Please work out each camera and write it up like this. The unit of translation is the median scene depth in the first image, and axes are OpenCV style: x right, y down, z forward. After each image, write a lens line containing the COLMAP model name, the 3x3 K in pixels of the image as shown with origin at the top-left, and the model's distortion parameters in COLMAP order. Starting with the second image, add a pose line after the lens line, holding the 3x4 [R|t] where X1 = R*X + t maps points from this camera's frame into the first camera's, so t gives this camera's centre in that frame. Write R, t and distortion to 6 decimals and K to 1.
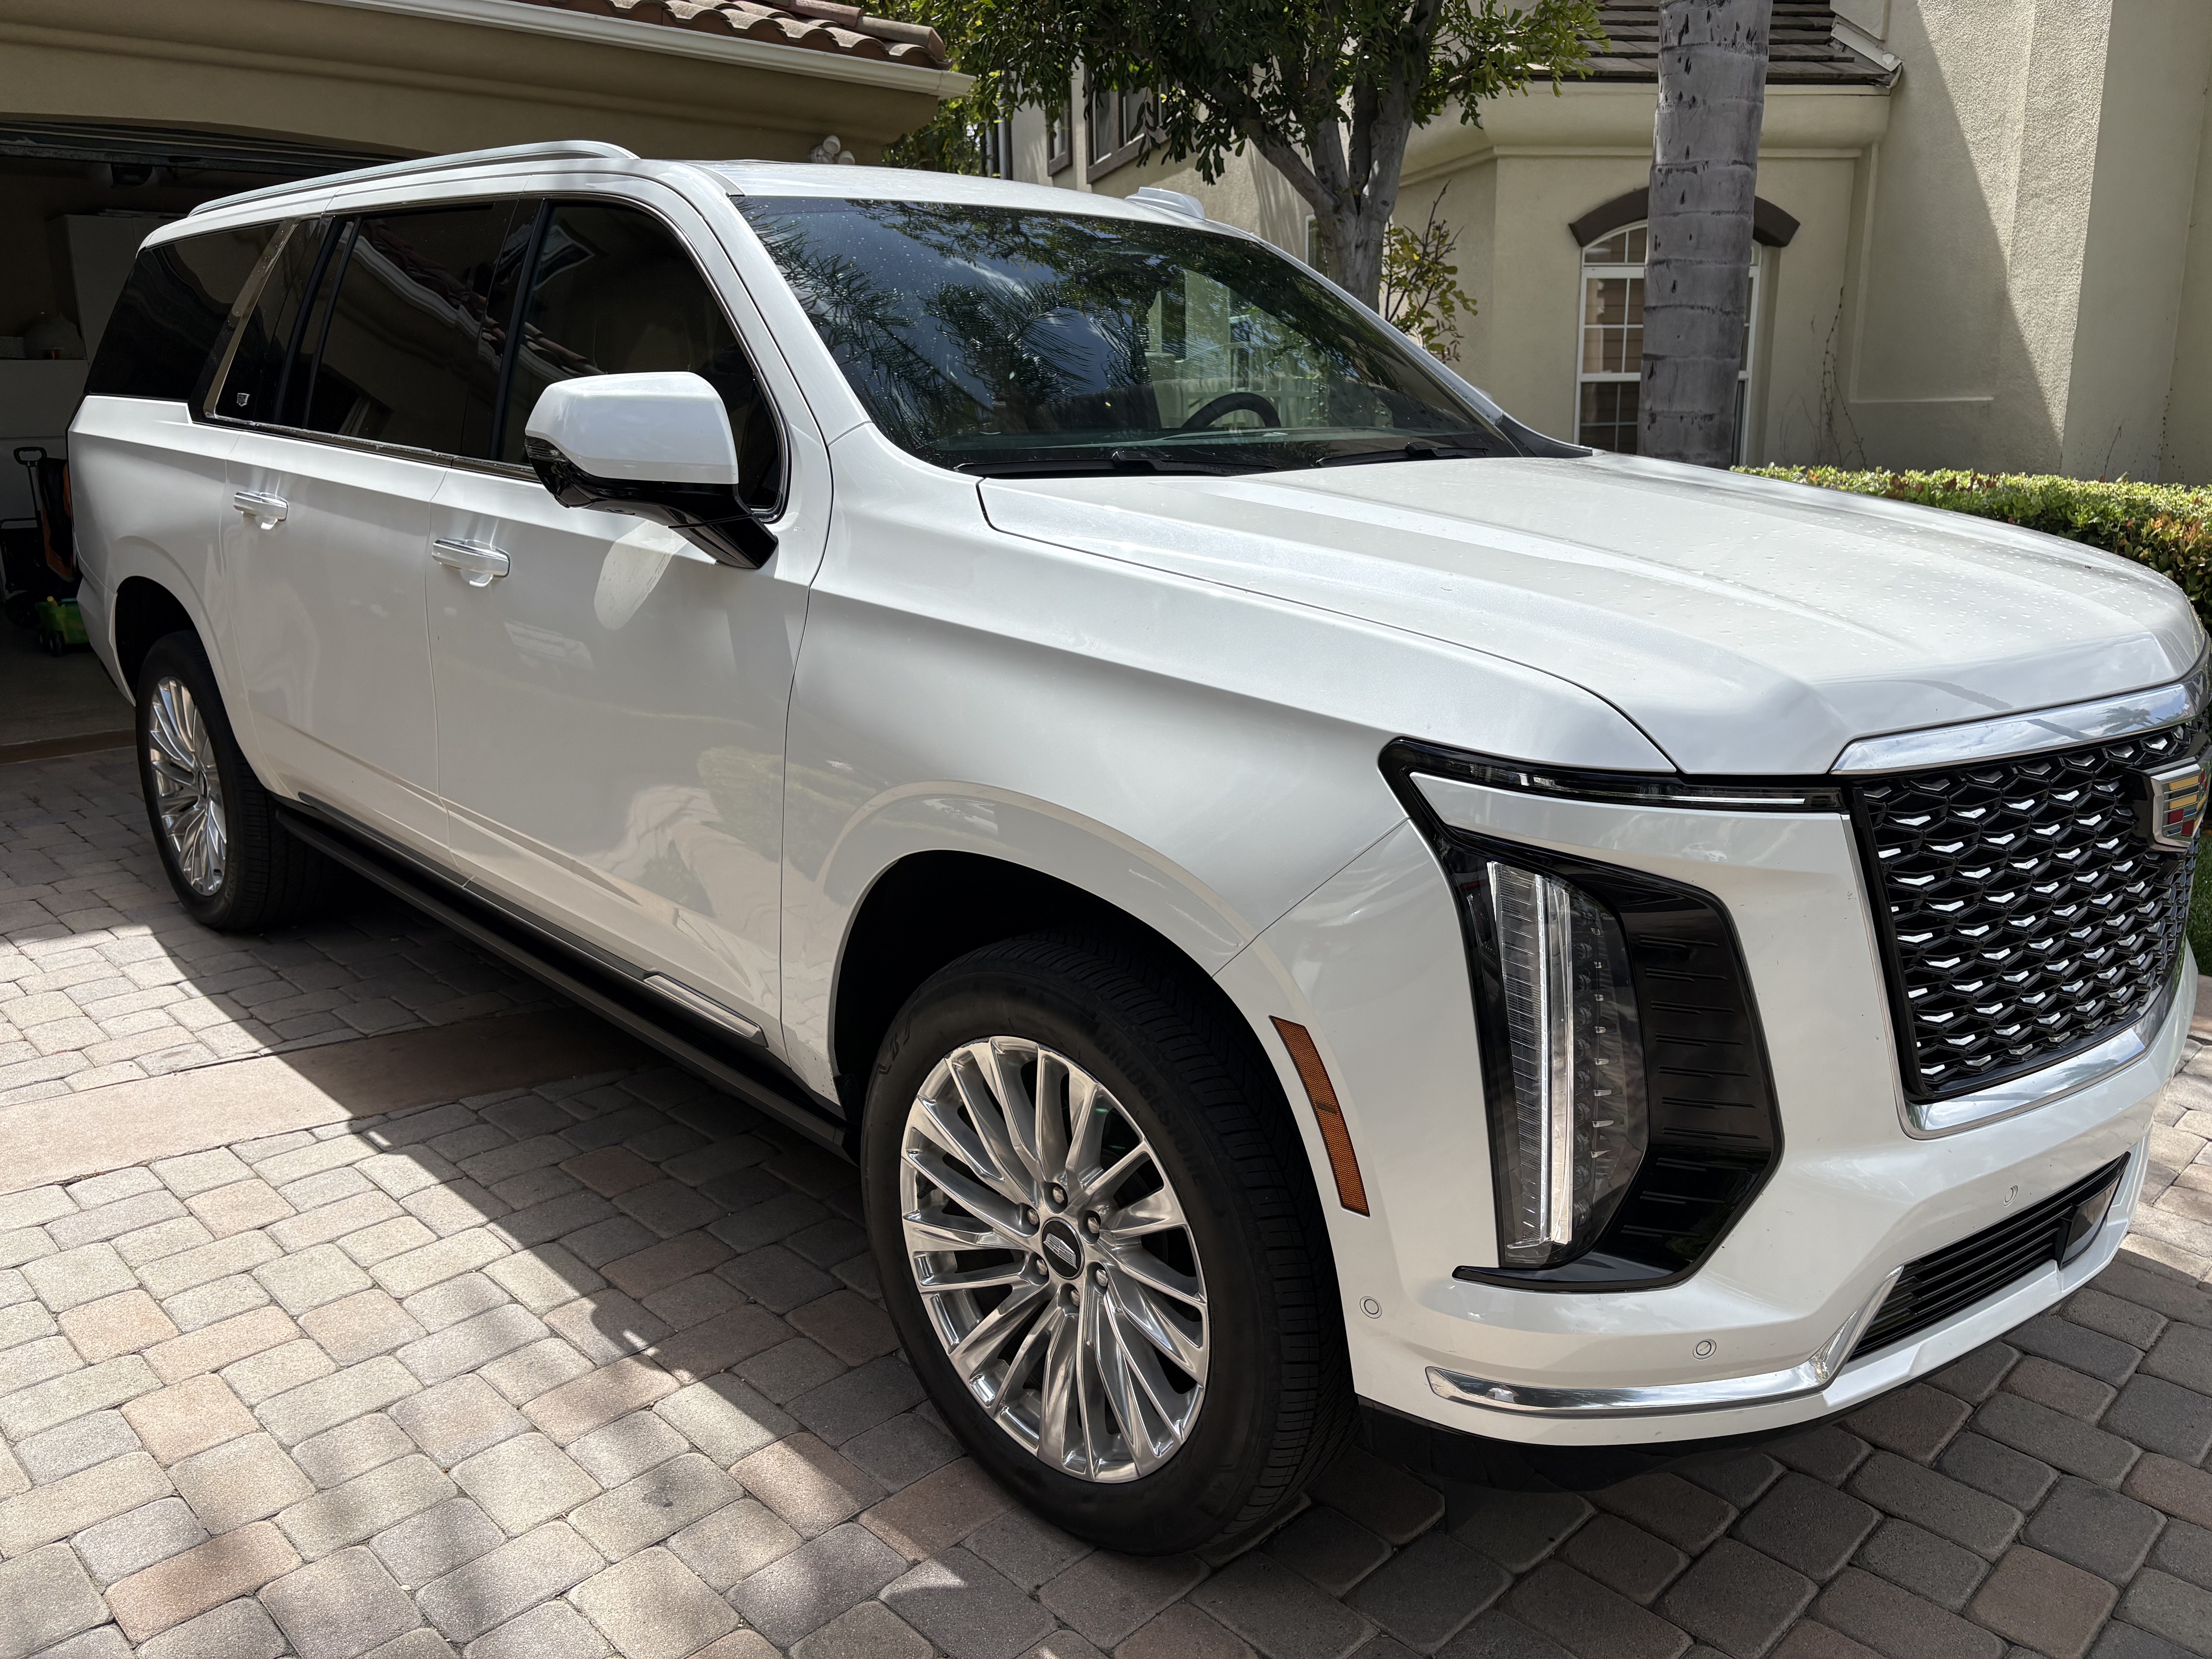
lens RADIAL K [[1579.3, 0, 1106.0], [0, 1579.3, 829.5], [0, 0, 1]] dist [0.068819, -0.071381]
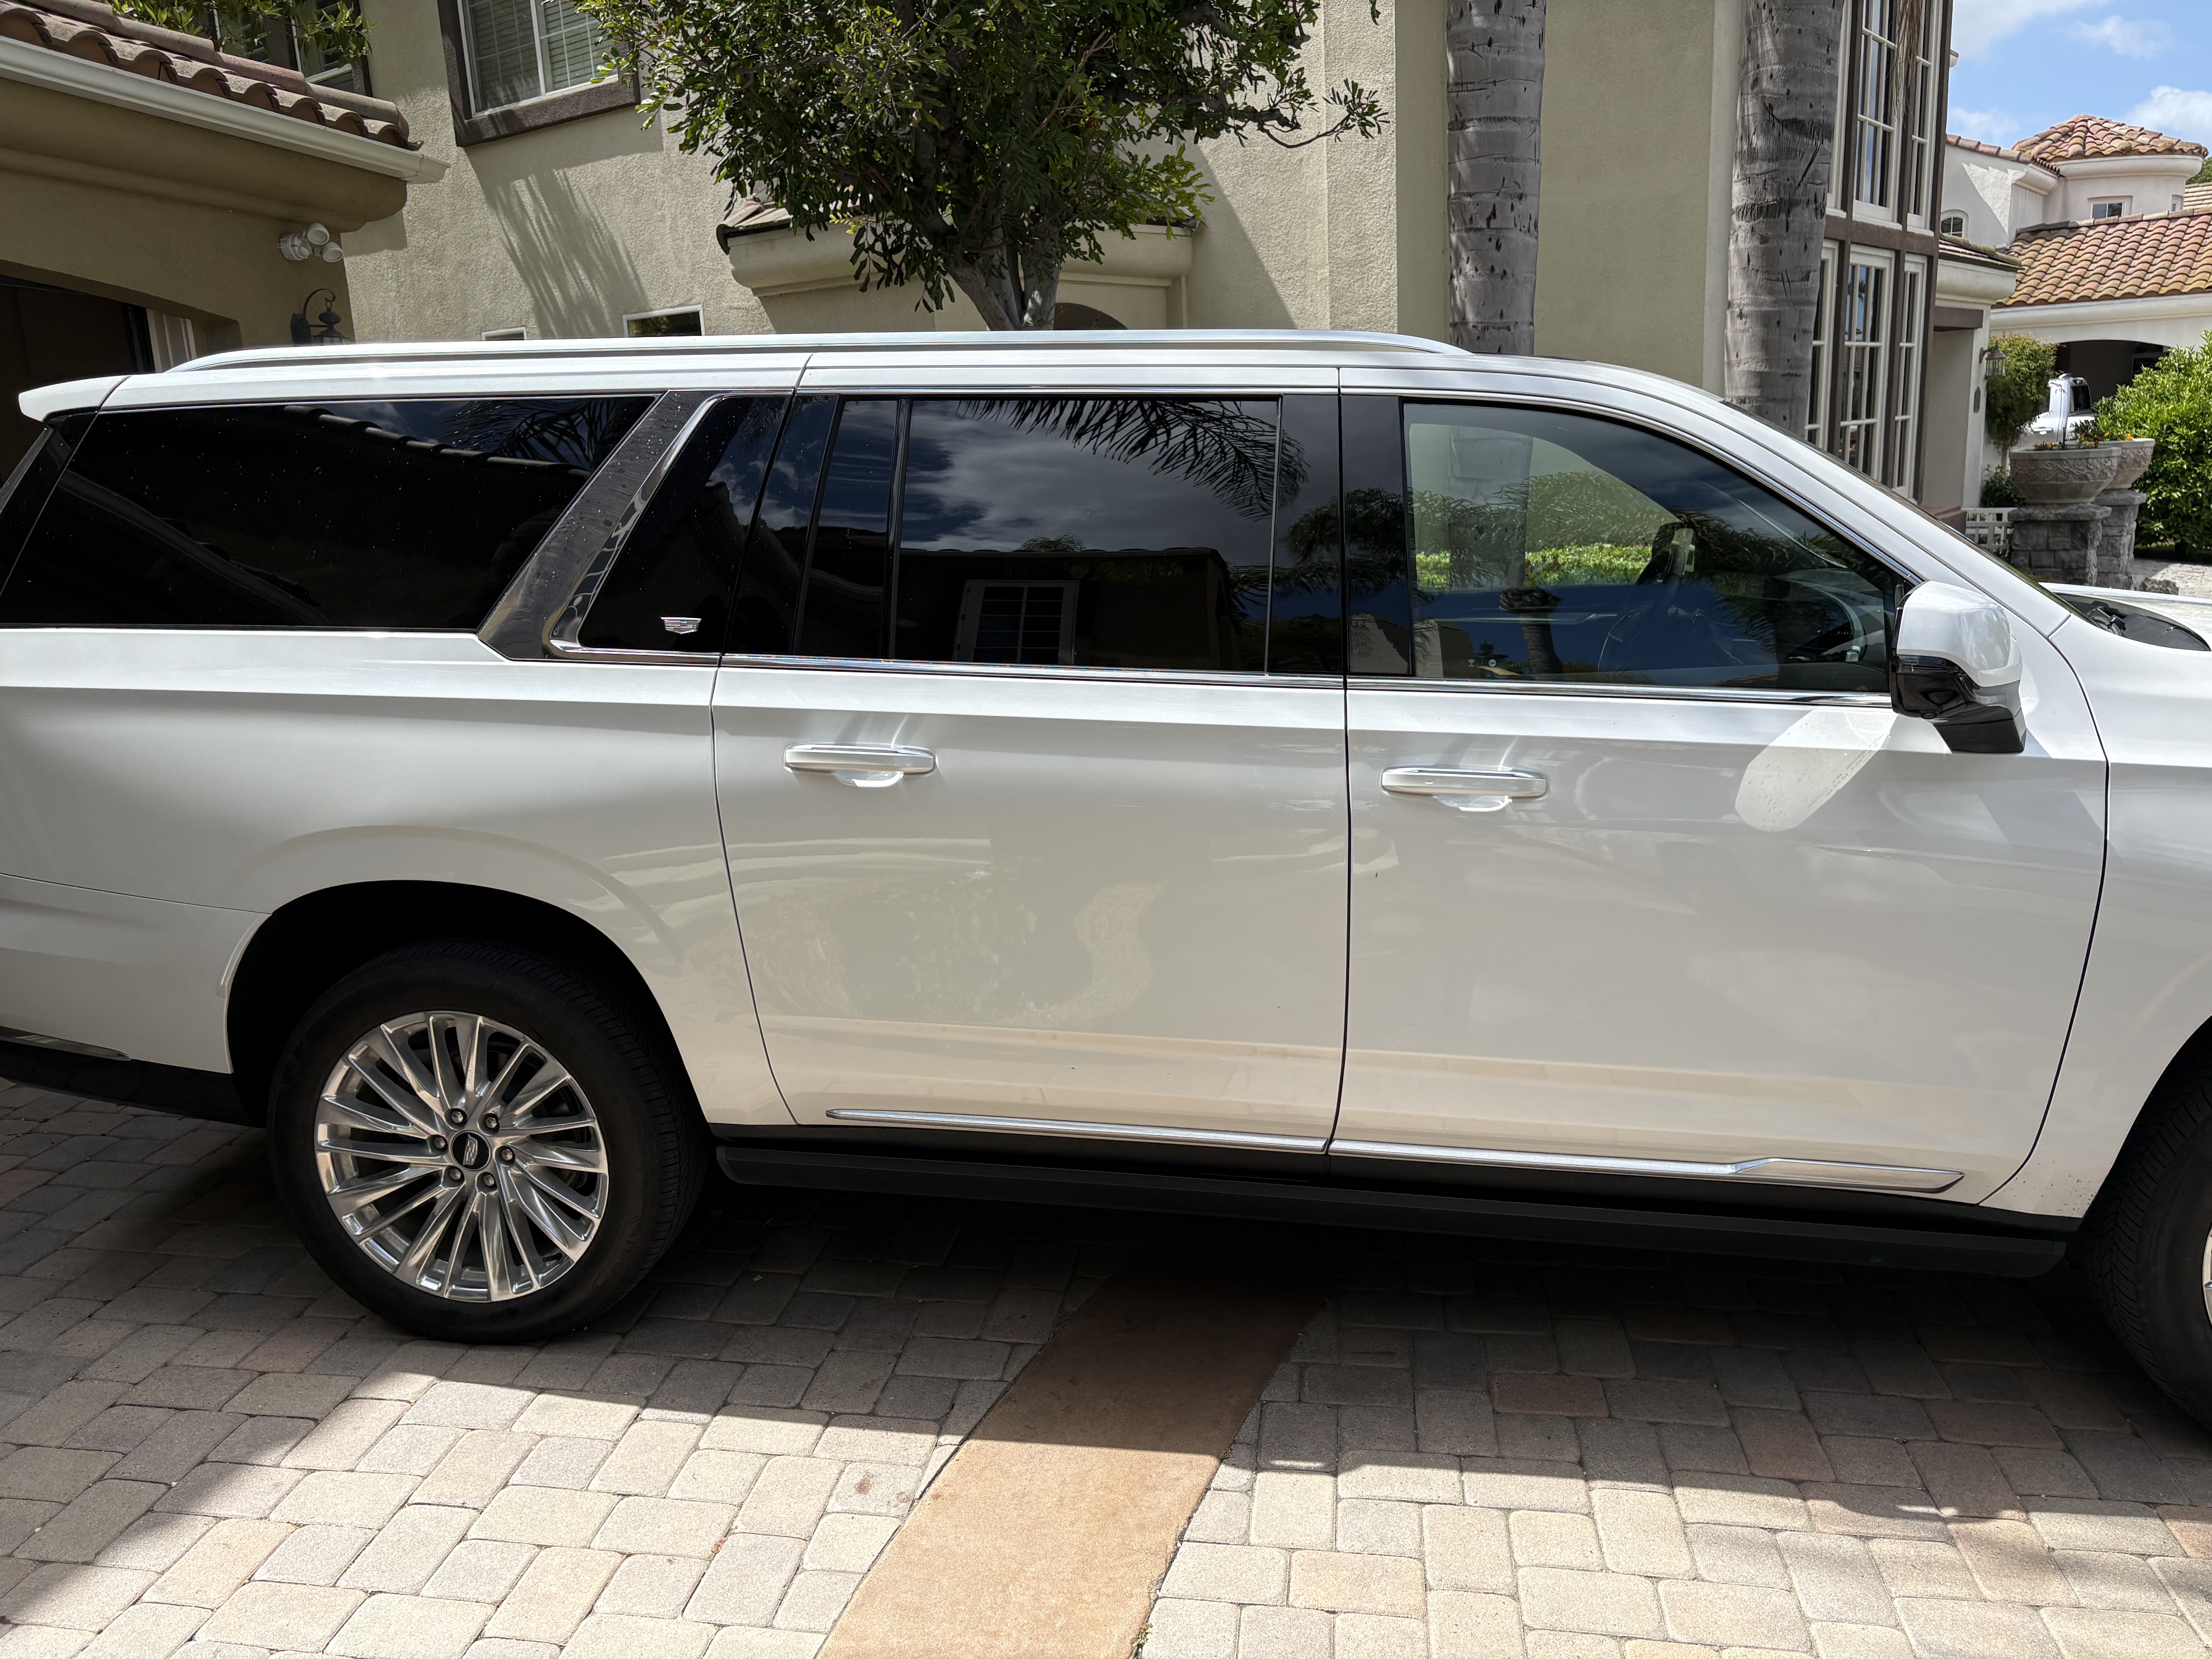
lens RADIAL K [[1579.3, 0, 1106.0], [0, 1579.3, 829.5], [0, 0, 1]] dist [0.068819, -0.071381]
pose [[0.805582, -0.161715, 0.569988, -0.805423], [0.185017, 0.982583, 0.017284, -0.145898], [-0.562856, 0.091534, 0.821471, 0.266853]]
